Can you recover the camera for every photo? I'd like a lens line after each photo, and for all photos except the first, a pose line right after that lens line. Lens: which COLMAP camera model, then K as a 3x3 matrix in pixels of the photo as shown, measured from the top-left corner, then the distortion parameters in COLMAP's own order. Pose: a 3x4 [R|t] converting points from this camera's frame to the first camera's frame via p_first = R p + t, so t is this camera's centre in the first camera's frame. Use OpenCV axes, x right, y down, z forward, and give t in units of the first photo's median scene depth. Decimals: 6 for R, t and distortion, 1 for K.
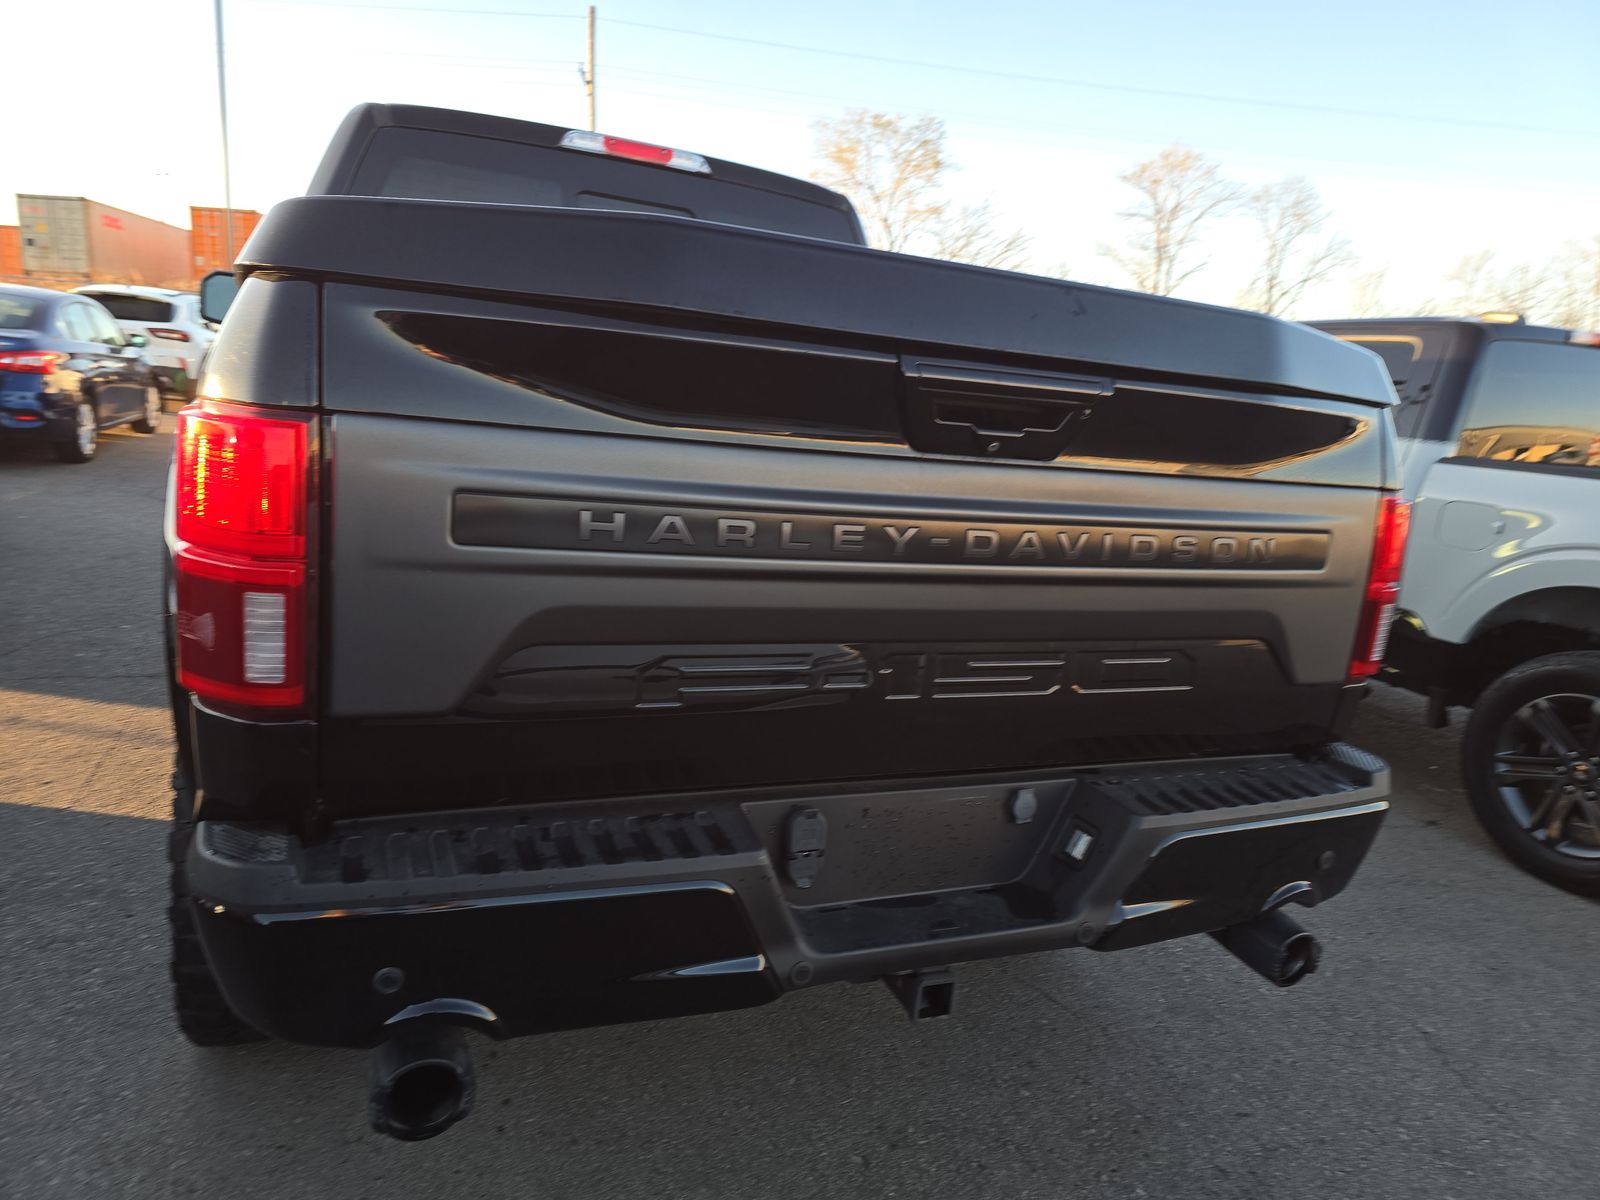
lens RADIAL K [[1078.6, 0, 788.2], [0, 1078.6, 601.4], [0, 0, 1]] dist [0.062446, -0.053707]
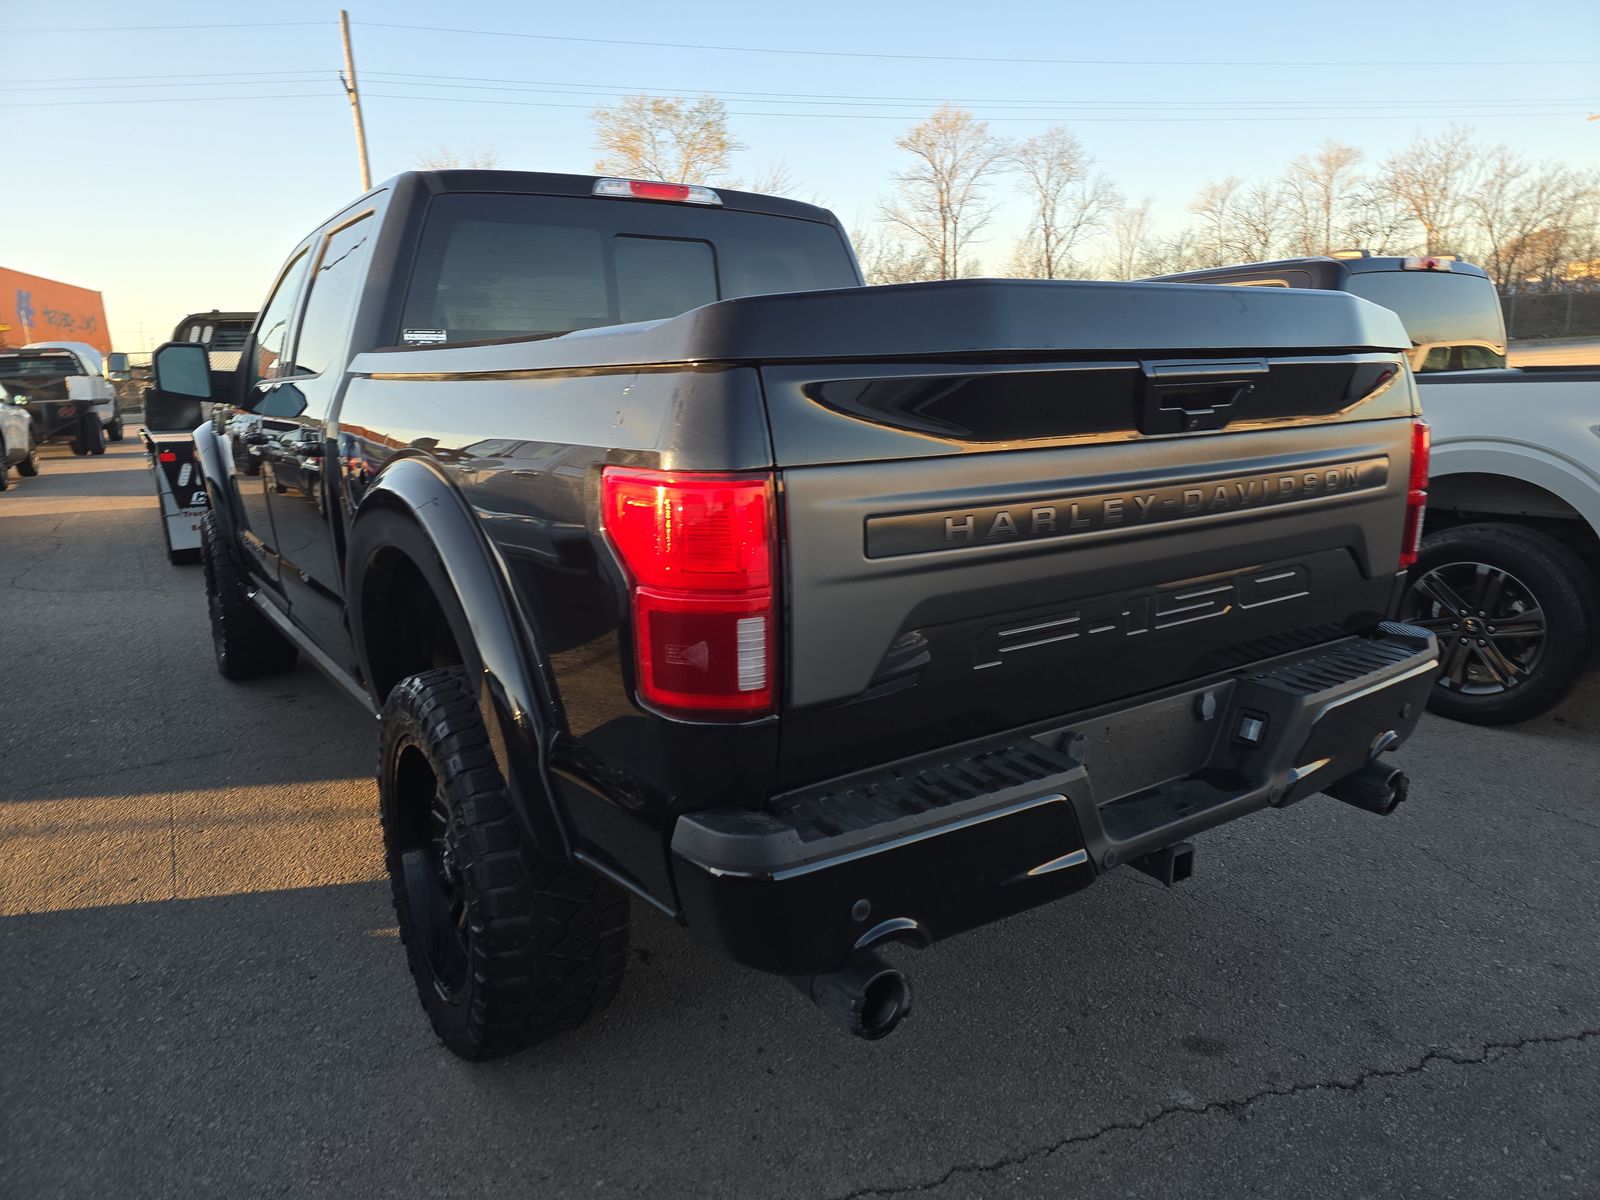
lens RADIAL K [[1078.6, 0, 801.0], [0, 1078.6, 613.6], [0, 0, 1]] dist [0.062446, -0.053707]
pose [[0.974598, -0.157400, 0.159325, -0.374628], [0.153347, 0.987461, 0.037495, -0.031043], [-0.163229, -0.012111, 0.986514, -0.139345]]
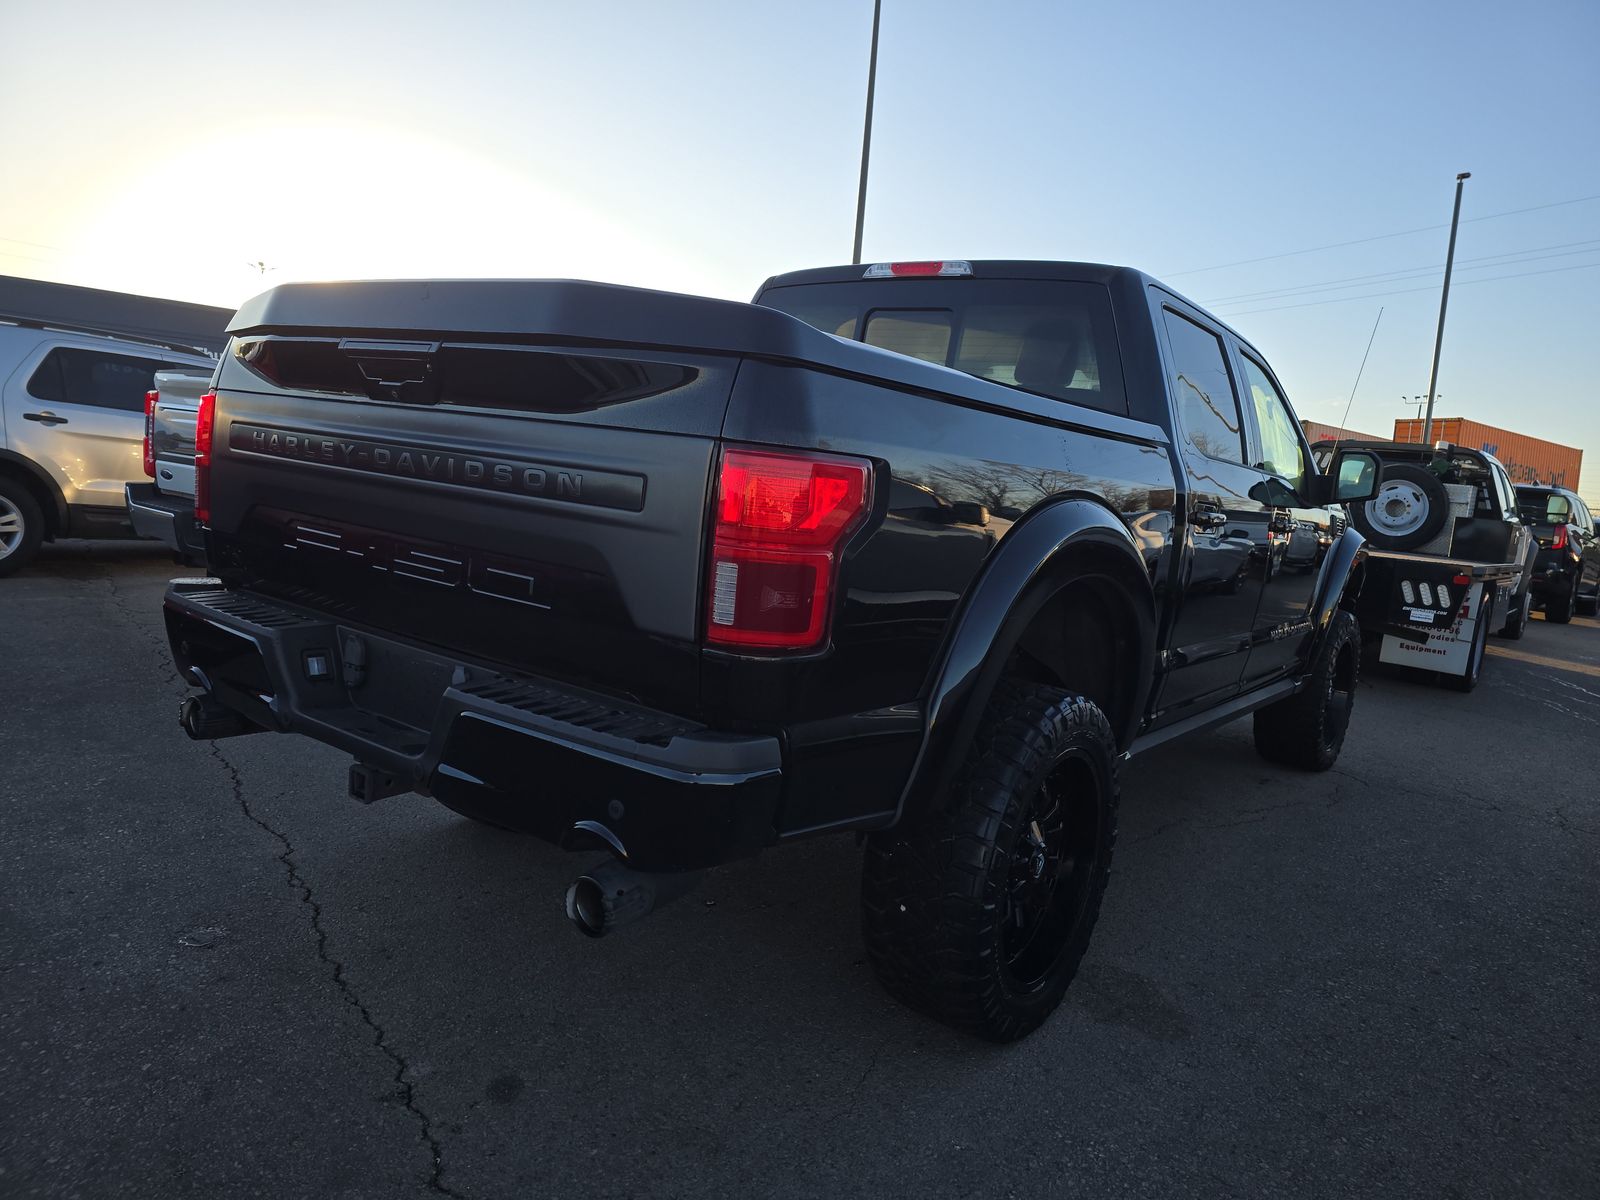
lens RADIAL K [[1078.6, 0, 800.4], [0, 1078.6, 607.9], [0, 0, 1]] dist [0.062446, -0.053707]
pose [[0.497864, 0.067331, -0.864638, 1.350511], [-0.229526, 0.971661, -0.056497, 0.075374], [0.836331, 0.226585, 0.499209, 0.595051]]
